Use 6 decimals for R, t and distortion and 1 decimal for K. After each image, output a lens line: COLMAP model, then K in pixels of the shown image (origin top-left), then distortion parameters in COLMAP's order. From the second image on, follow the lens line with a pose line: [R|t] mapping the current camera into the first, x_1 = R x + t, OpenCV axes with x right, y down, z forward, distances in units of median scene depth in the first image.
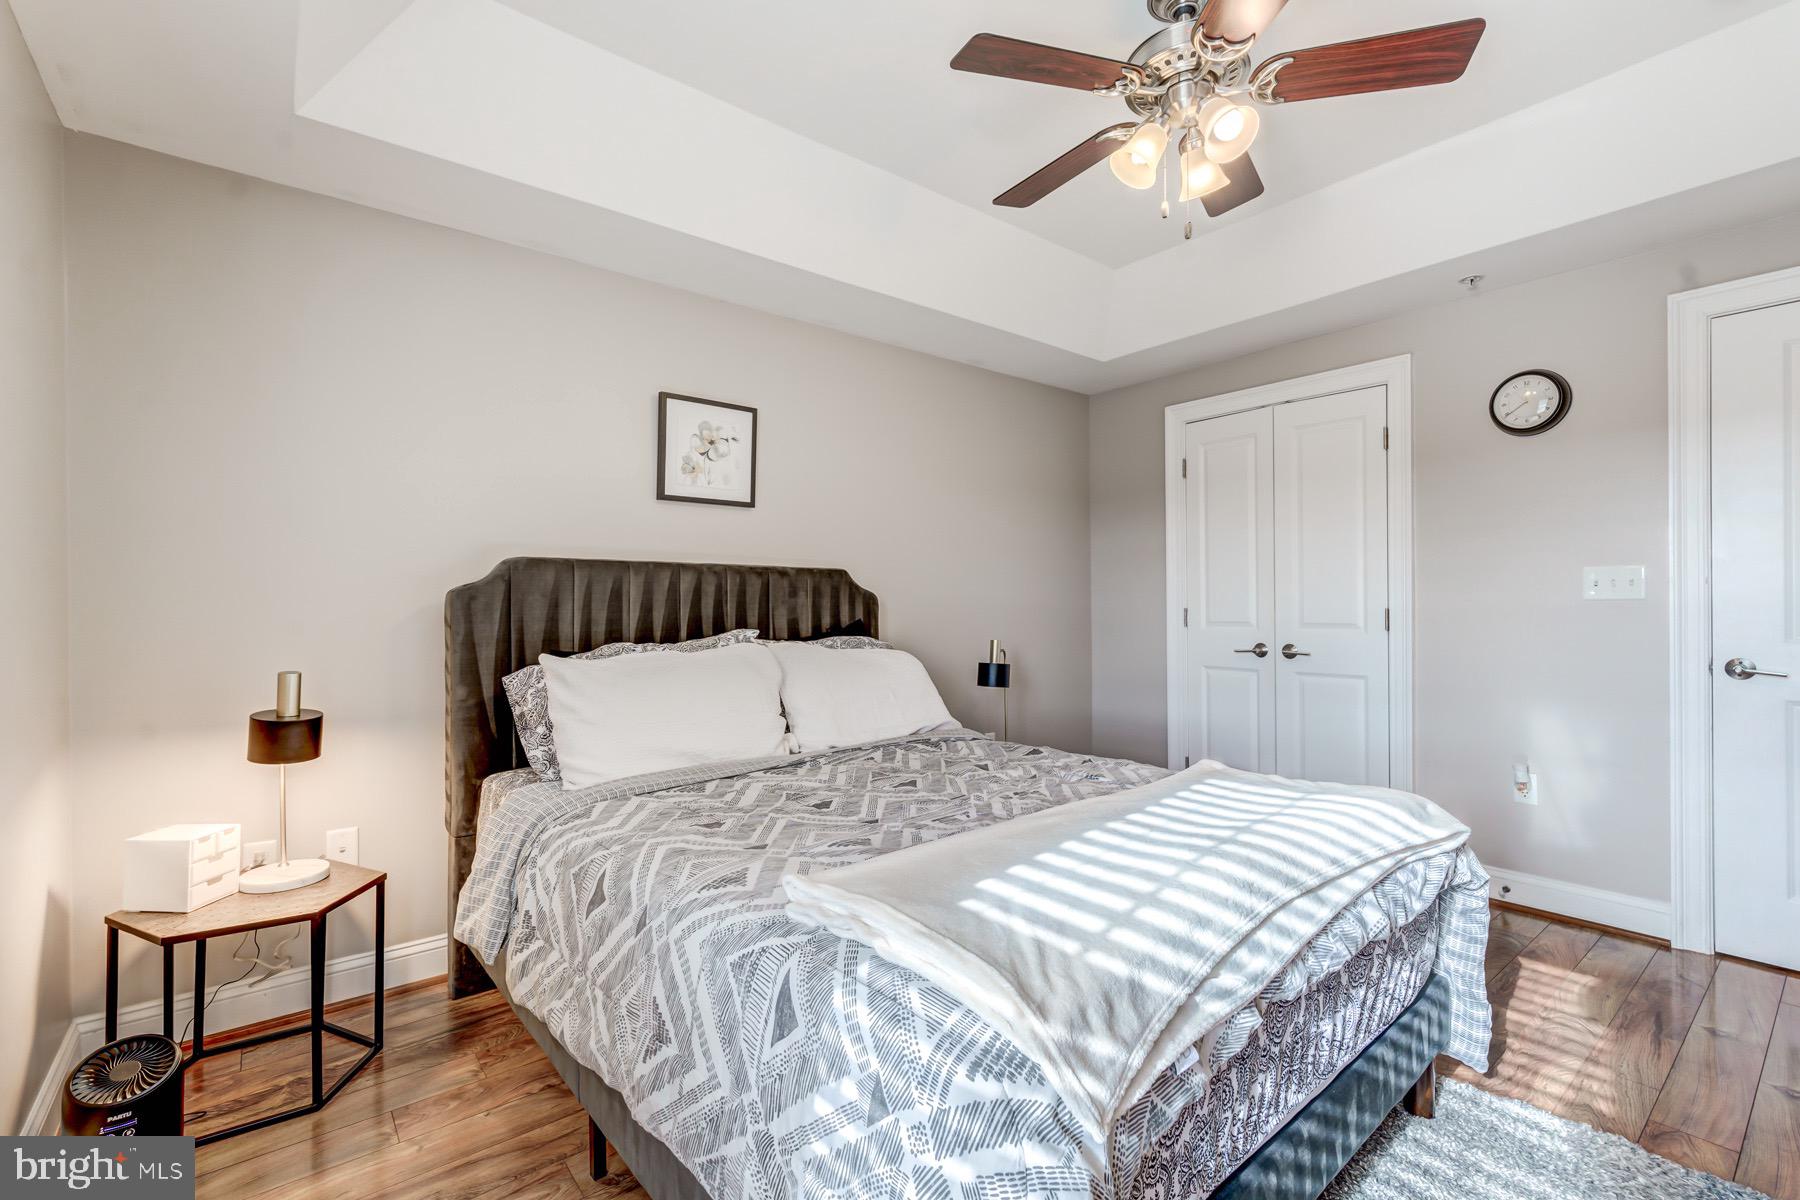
lens RADIAL K [[811.4, 0, 900.0], [0, 811.4, 600.0], [0, 0, 1]] dist [0.019411, -0.000084]
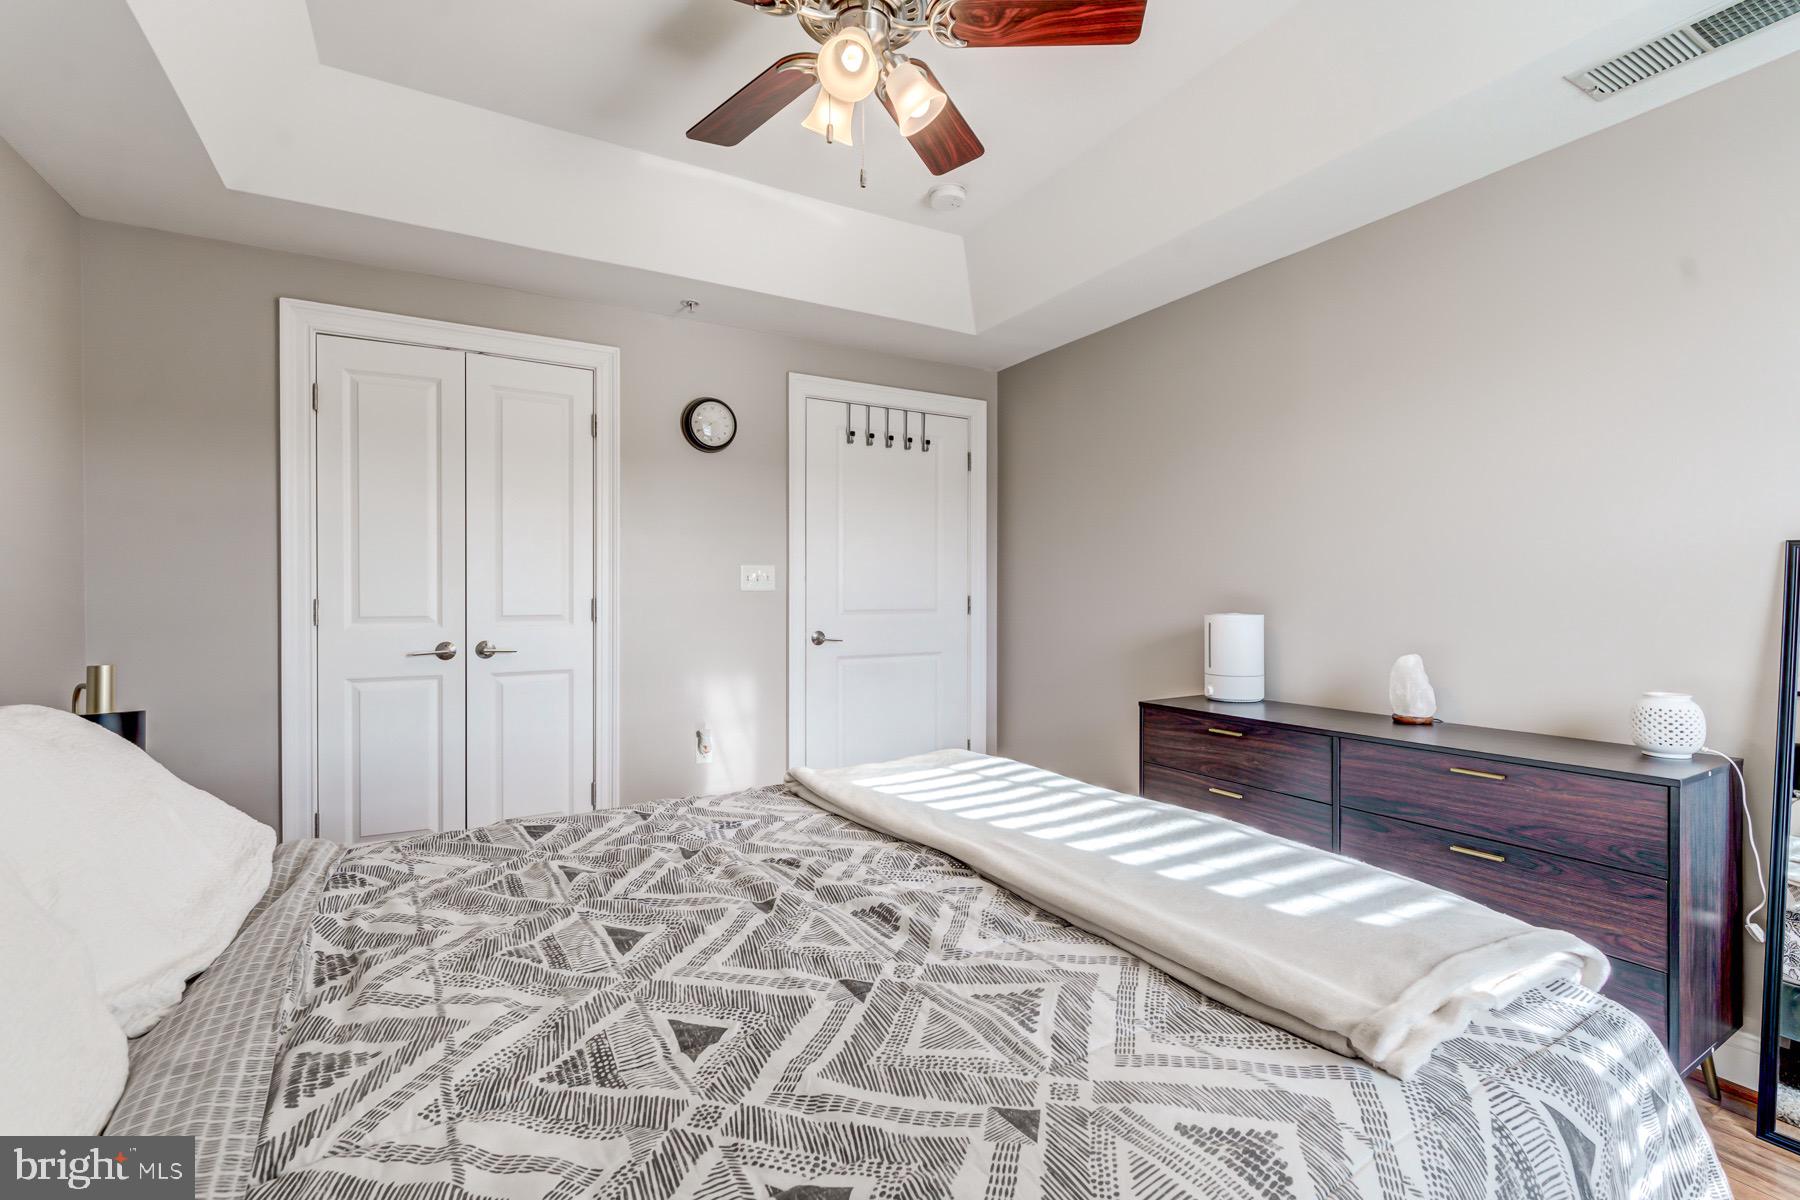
lens RADIAL K [[811.4, 0, 900.0], [0, 811.4, 600.0], [0, 0, 1]] dist [0.019411, -0.000084]
pose [[0.162729, -0.005697, 0.986654, -0.309576], [-0.005550, 0.999962, 0.006689, 0.003732], [-0.986655, -0.006564, 0.162692, 0.477576]]
